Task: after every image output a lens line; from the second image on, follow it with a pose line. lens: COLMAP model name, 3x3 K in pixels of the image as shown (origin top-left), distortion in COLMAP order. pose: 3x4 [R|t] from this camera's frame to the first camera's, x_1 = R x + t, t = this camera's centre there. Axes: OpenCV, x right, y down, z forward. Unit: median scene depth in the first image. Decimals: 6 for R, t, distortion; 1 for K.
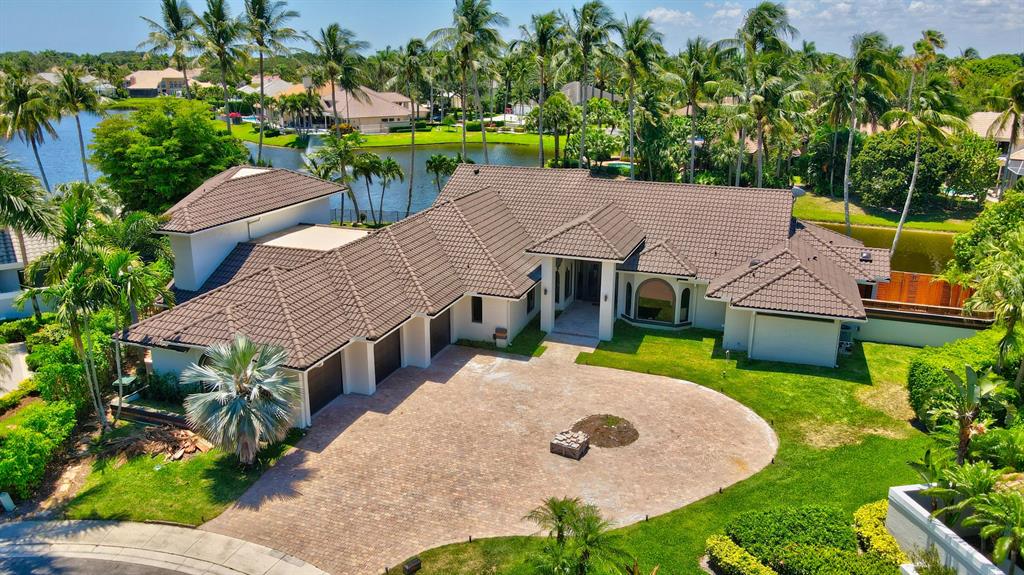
lens RADIAL K [[757.9, 0, 506.8], [0, 757.9, 287.8], [0, 0, 1]] dist [-0.009837, 0.041105]
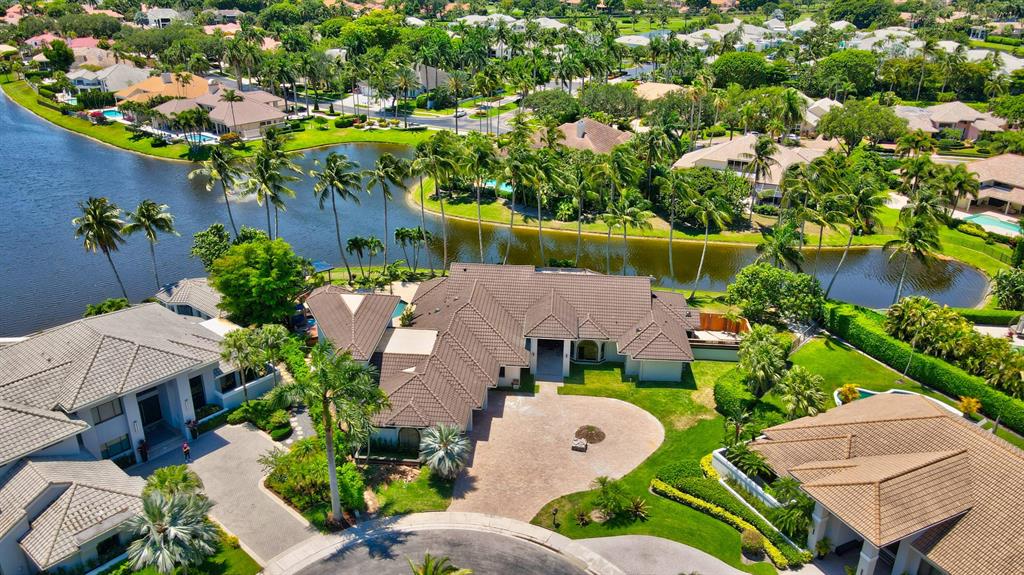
lens RADIAL K [[757.9, 0, 506.8], [0, 757.9, 287.8], [0, 0, 1]] dist [-0.009837, 0.041105]
pose [[0.964036, -0.100700, 0.245954, -0.527548], [0.070576, 0.989210, 0.128381, -0.466245], [-0.256228, -0.106406, 0.960742, -0.872791]]
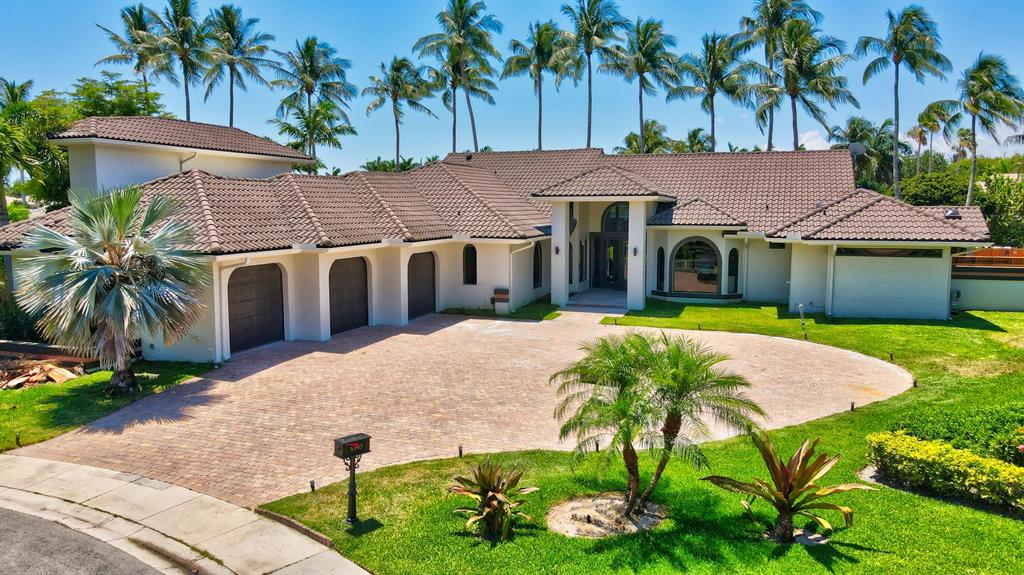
lens RADIAL K [[757.9, 0, 506.8], [0, 757.9, 287.8], [0, 0, 1]] dist [-0.009837, 0.041105]
pose [[0.999894, -0.006861, 0.012844, -0.013256], [0.009100, 0.983011, -0.183320, 0.218219], [-0.011368, 0.183417, 0.982969, 0.274393]]
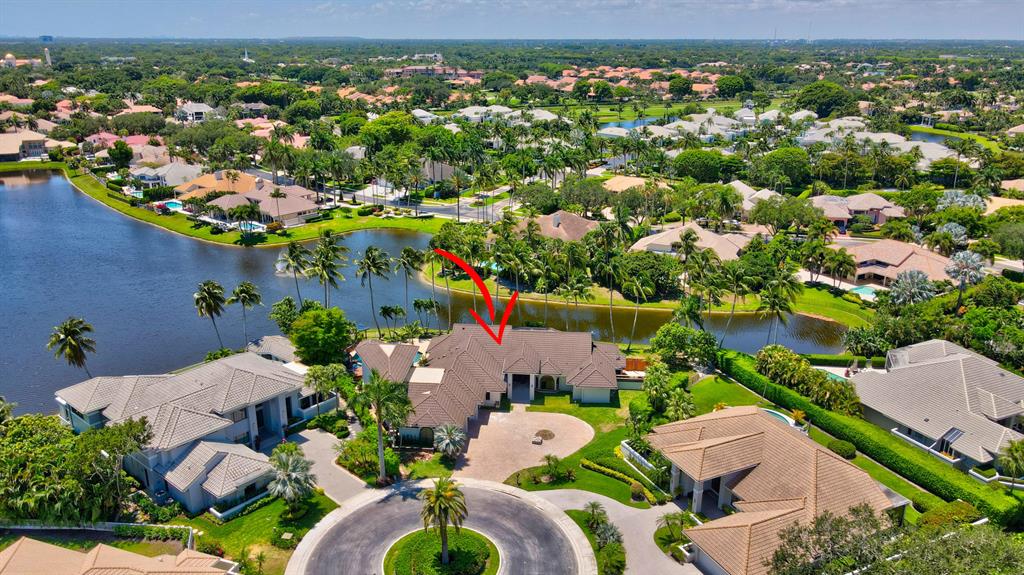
lens RADIAL K [[757.9, 0, 506.8], [0, 757.9, 287.8], [0, 0, 1]] dist [-0.009837, 0.041105]
pose [[0.964543, -0.083498, 0.250368, -0.716318], [0.076303, 0.996348, 0.038327, -0.524869], [-0.252654, -0.017864, 0.967392, -1.907370]]
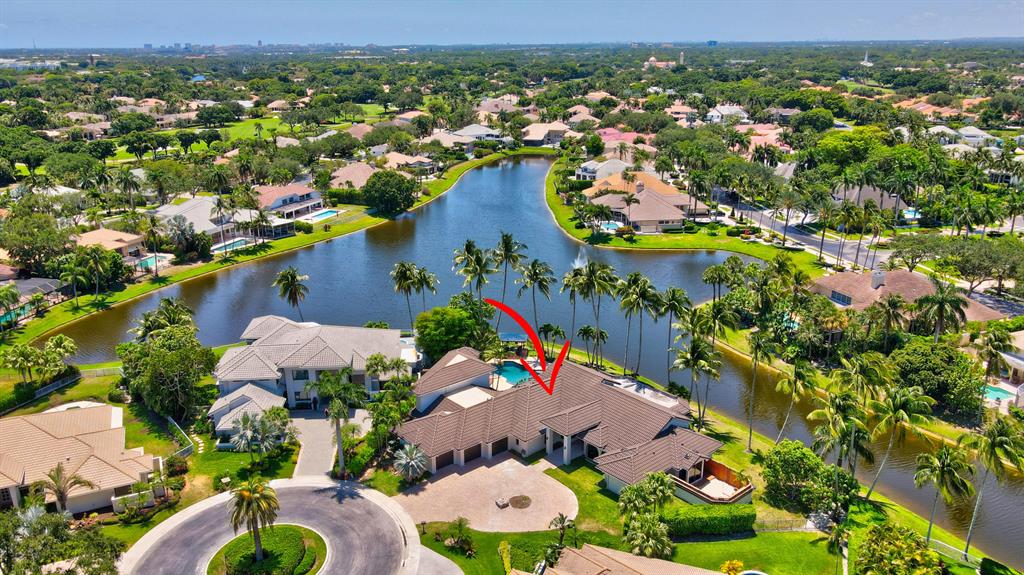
lens RADIAL K [[757.9, 0, 506.8], [0, 757.9, 287.8], [0, 0, 1]] dist [-0.009837, 0.041105]
pose [[0.867163, 0.146490, -0.475992, 1.189760], [-0.135026, 0.989119, 0.058418, -0.692012], [0.479370, 0.013614, 0.877507, -1.386905]]
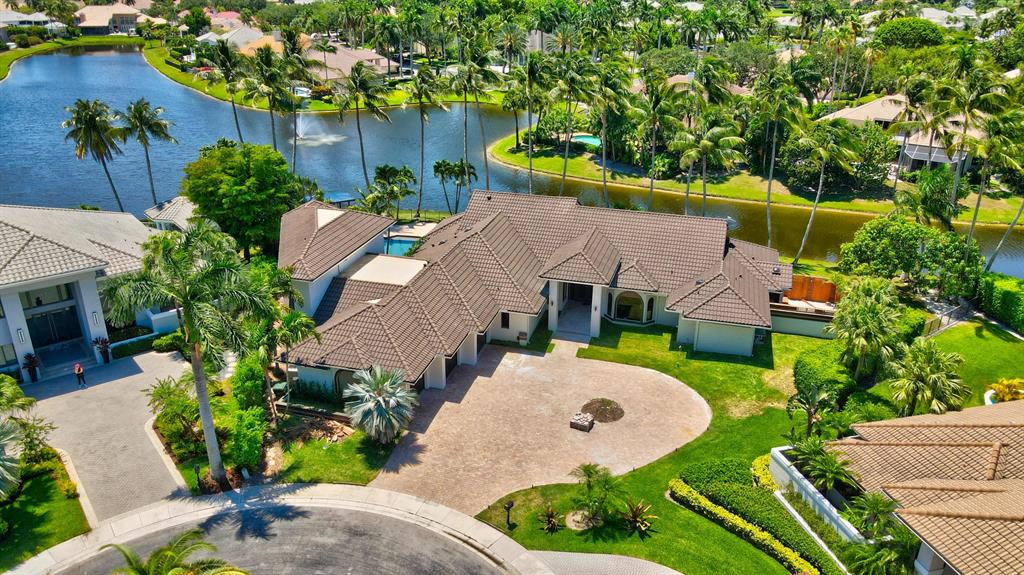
lens RADIAL K [[757.9, 0, 506.8], [0, 757.9, 287.8], [0, 0, 1]] dist [-0.009837, 0.041105]
pose [[0.997680, -0.024771, 0.063406, -0.141157], [0.017651, 0.993721, 0.110489, -0.210401], [-0.065745, -0.109113, 0.991853, -0.445138]]
